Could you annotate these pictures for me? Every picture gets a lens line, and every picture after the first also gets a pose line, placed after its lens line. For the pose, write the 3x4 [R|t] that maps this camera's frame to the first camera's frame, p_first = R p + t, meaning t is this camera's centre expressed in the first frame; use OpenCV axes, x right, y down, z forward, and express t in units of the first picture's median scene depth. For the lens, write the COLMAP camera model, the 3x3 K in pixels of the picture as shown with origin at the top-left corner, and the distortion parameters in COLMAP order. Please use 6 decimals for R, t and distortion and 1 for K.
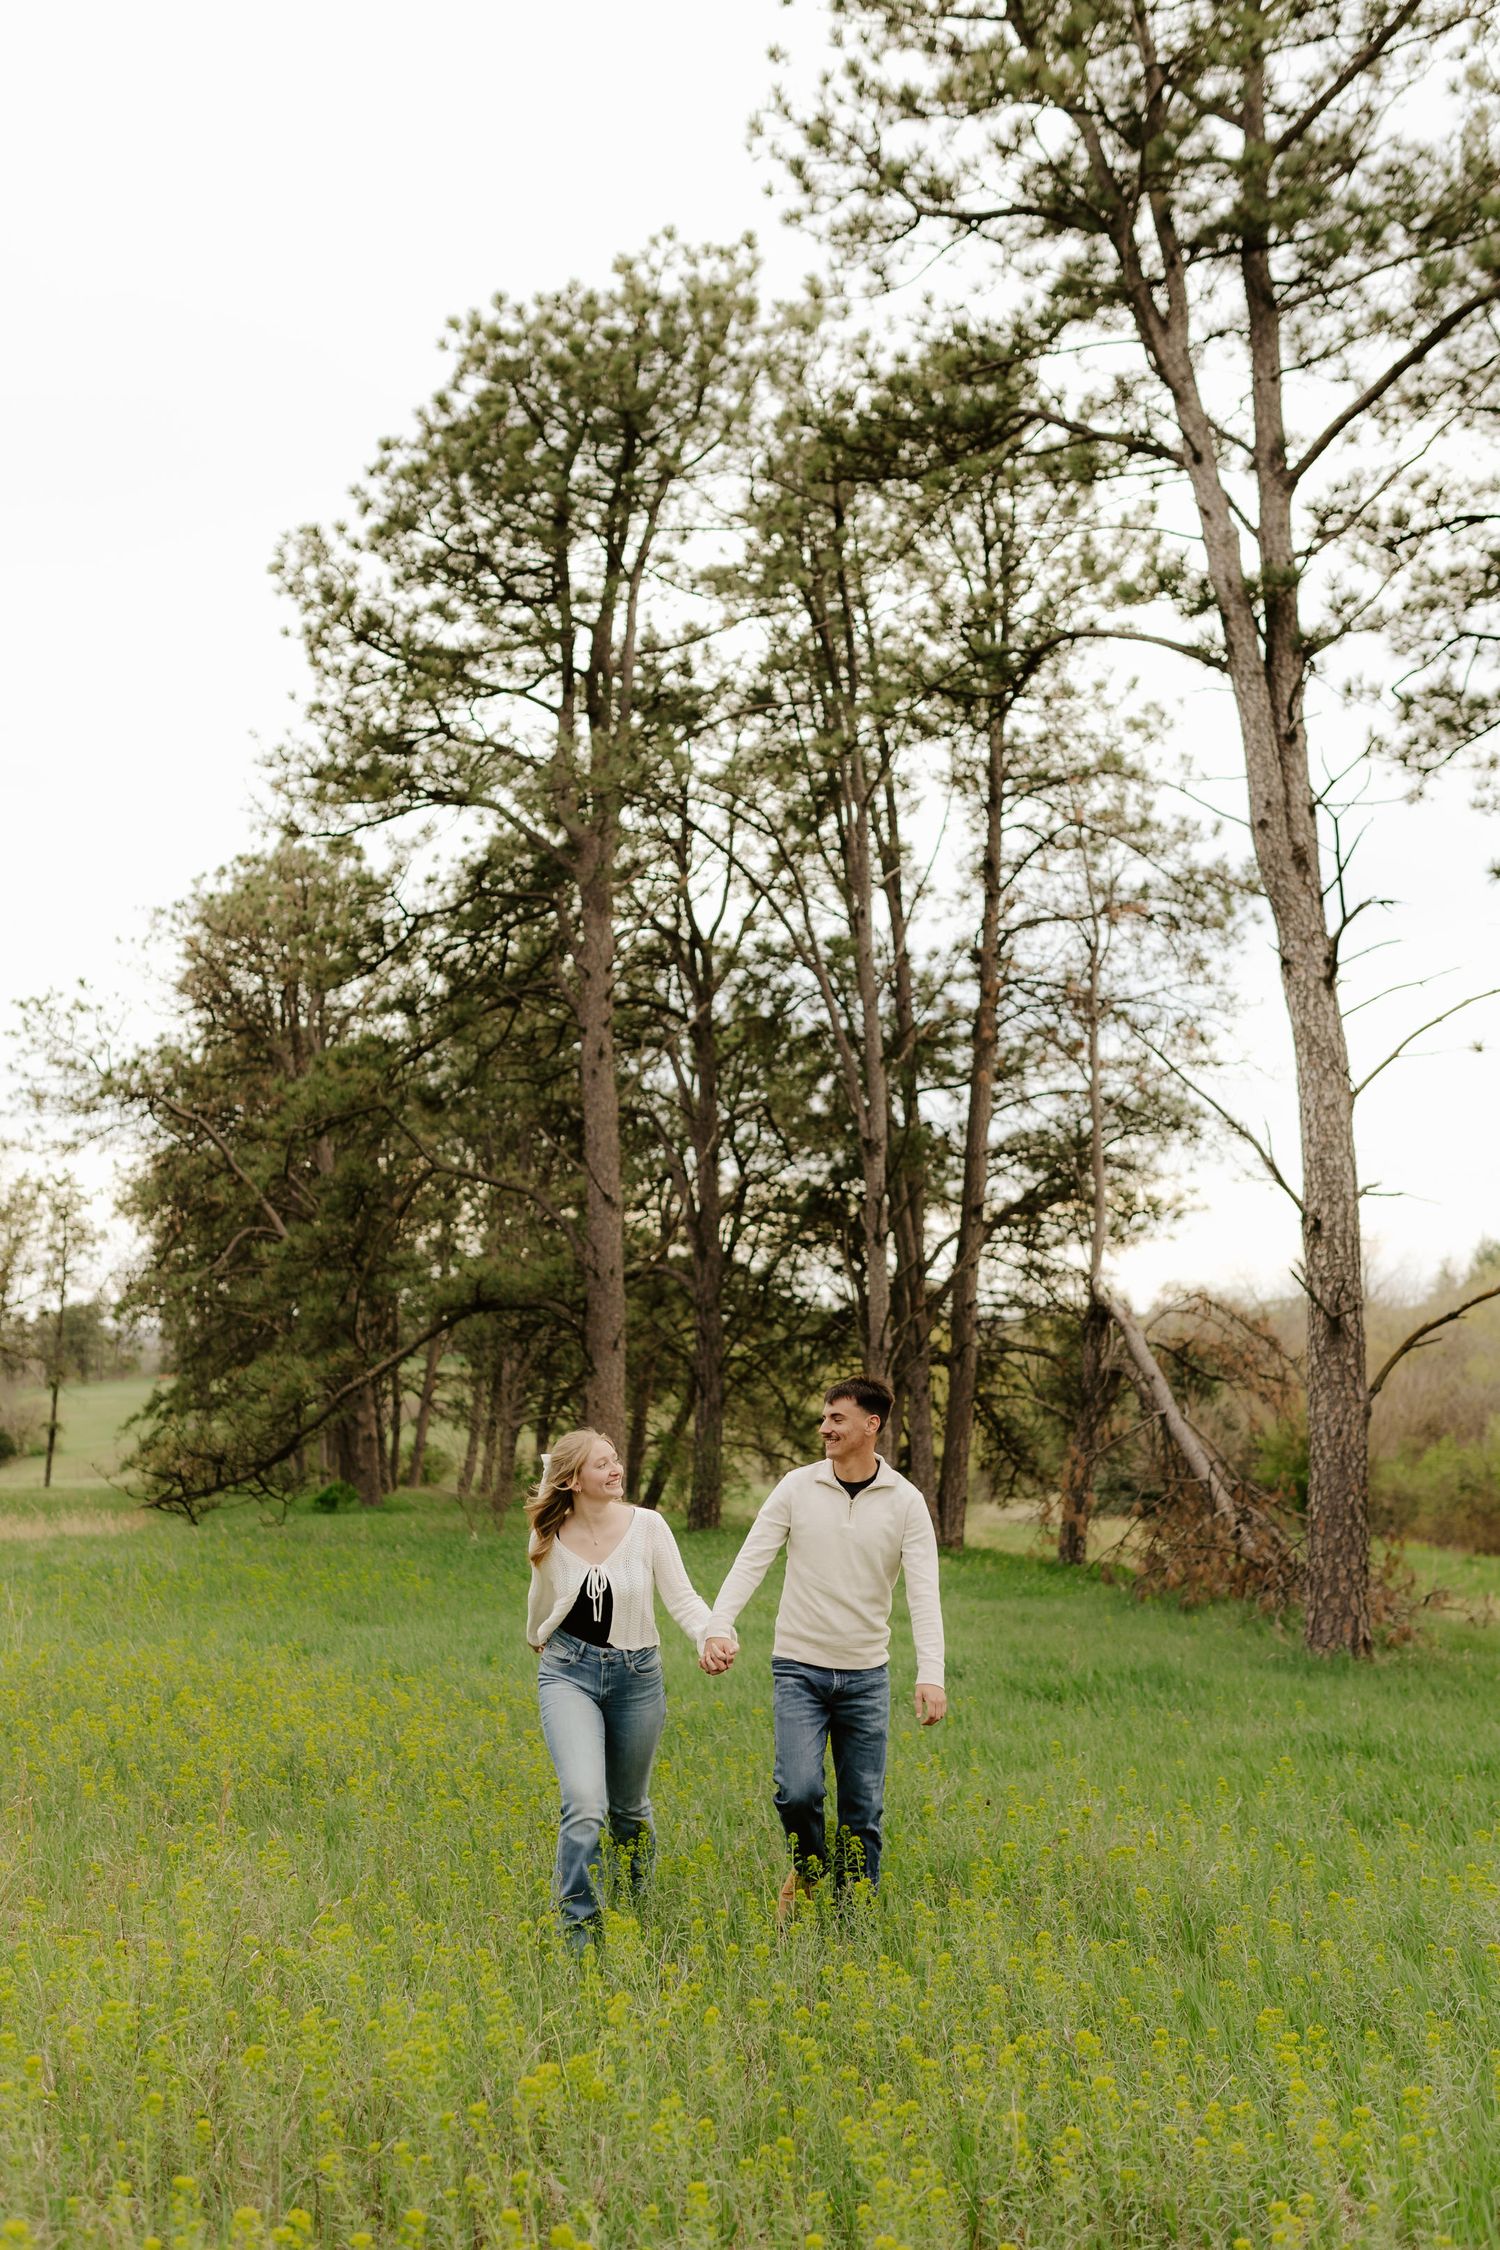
lens RADIAL K [[2200.1, 0, 754.5], [0, 2200.1, 1137.2], [0, 0, 1]] dist [-0.009206, 0.005509]
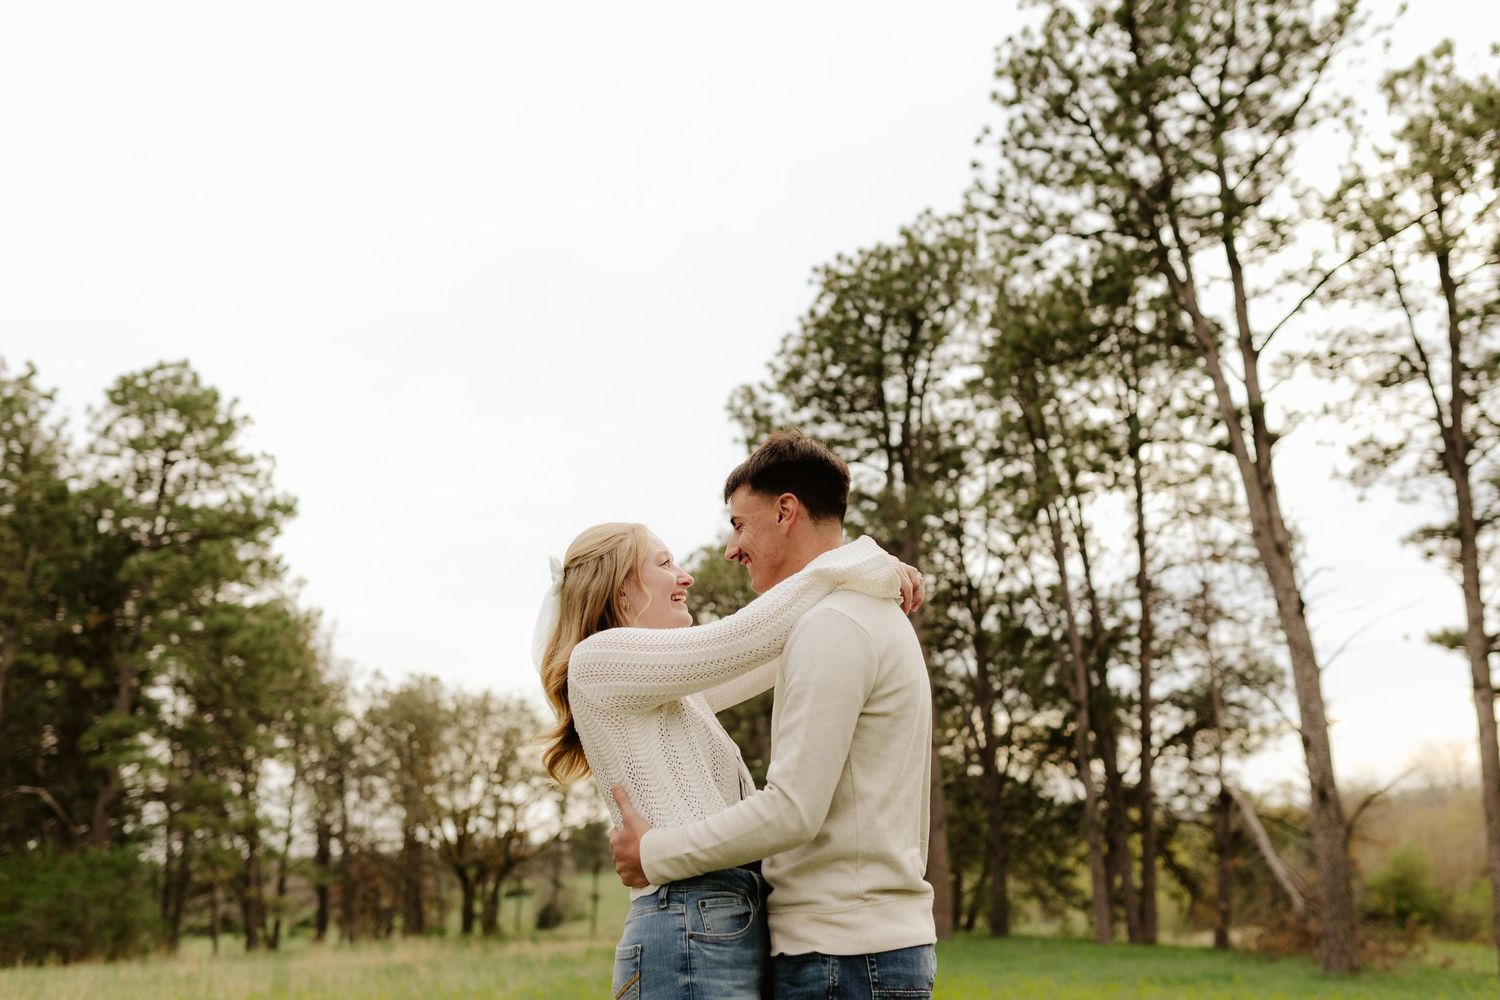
lens RADIAL K [[1459.2, 0, 750.0], [0, 1459.2, 500.0], [0, 0, 1]] dist [0.012004, 0.009038]
pose [[0.981695, -0.074138, -0.175437, 0.010882], [0.049924, 0.989086, -0.138623, -0.008103], [0.183799, 0.127327, 0.974682, -0.187426]]
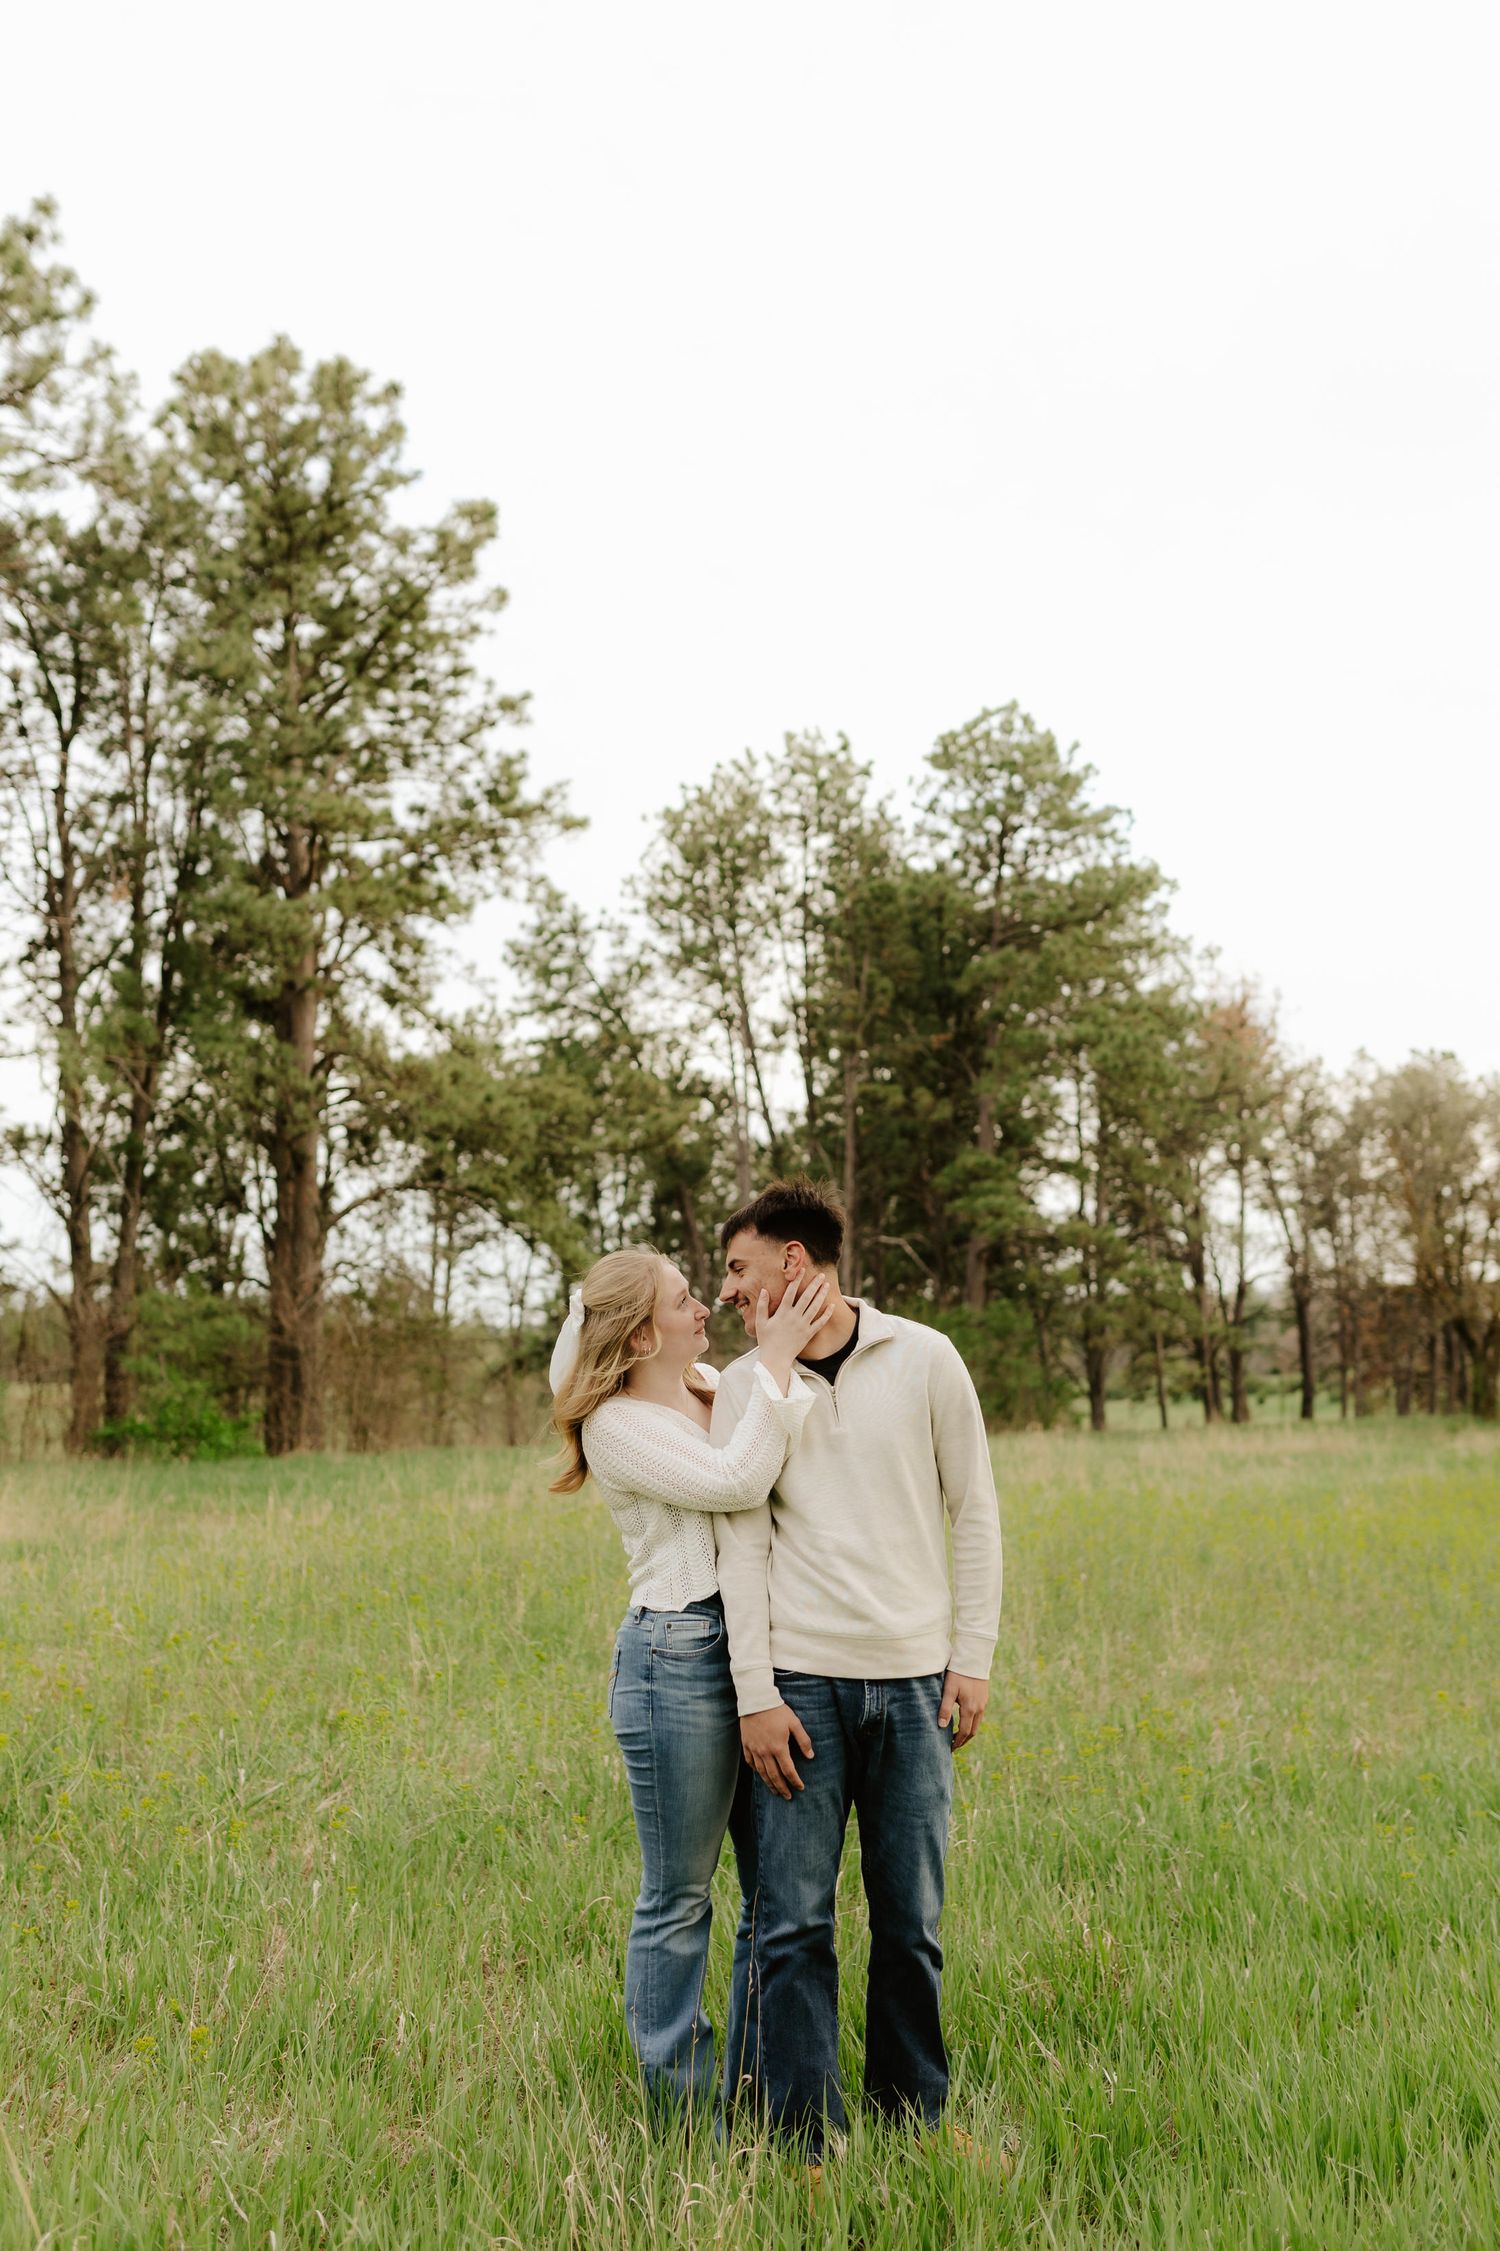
lens RADIAL K [[2189.7, 0, 726.6], [0, 2189.7, 1120.8], [0, 0, 1]] dist [0.012004, 0.009038]
pose [[0.721952, -0.077733, -0.687563, 0.200905], [0.091329, 0.995681, -0.016671, -0.037603], [0.685890, -0.050759, 0.725933, -0.305884]]
